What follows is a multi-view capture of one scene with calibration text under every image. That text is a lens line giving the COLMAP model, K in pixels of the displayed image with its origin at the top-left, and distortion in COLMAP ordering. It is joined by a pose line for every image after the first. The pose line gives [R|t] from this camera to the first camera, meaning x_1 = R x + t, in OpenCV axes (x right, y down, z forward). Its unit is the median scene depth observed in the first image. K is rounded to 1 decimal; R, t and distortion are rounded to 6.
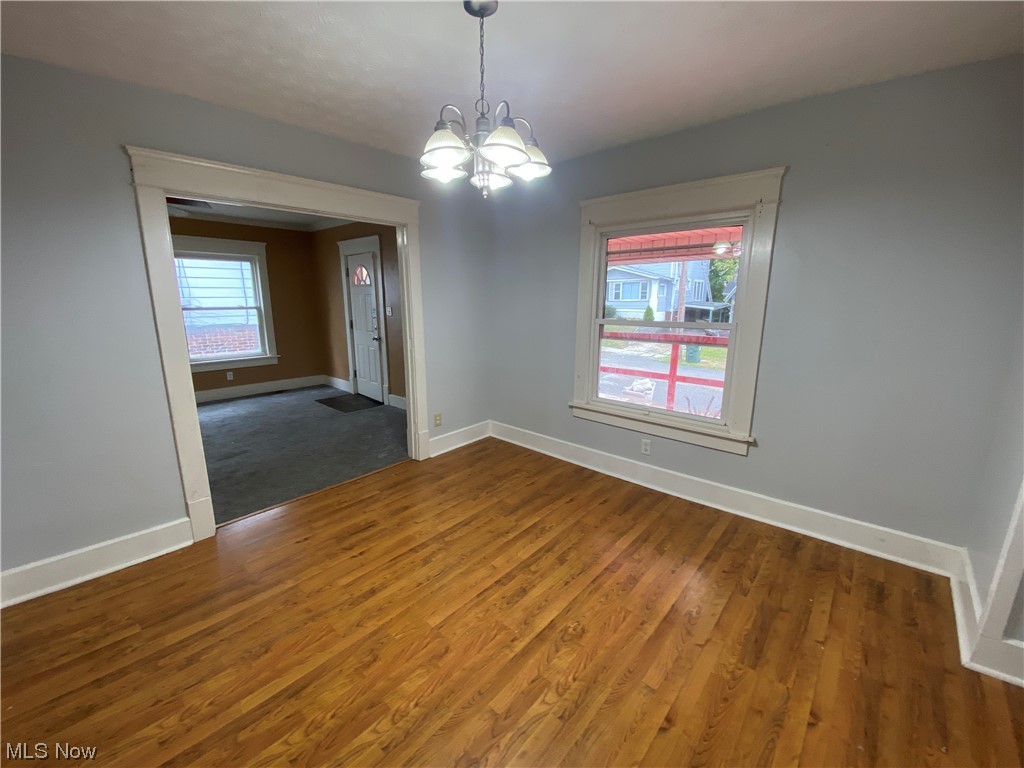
lens RADIAL K [[411.0, 0, 514.0], [0, 411.0, 385.1], [0, 0, 1]] dist [0.024379, -0.022838]
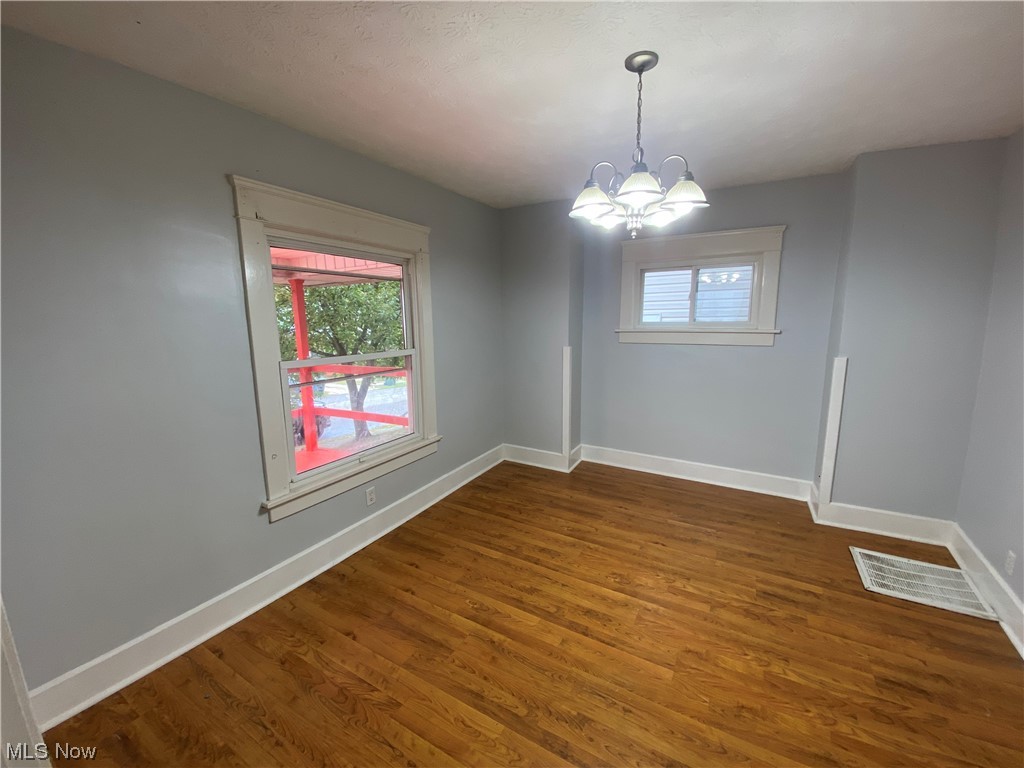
lens RADIAL K [[411.0, 0, 514.0], [0, 411.0, 385.1], [0, 0, 1]] dist [0.024379, -0.022838]
pose [[-0.195028, -0.170746, 0.965821, -0.796652], [0.218492, 0.952421, 0.212497, -0.284540], [-0.956151, 0.252467, -0.148442, 1.128882]]
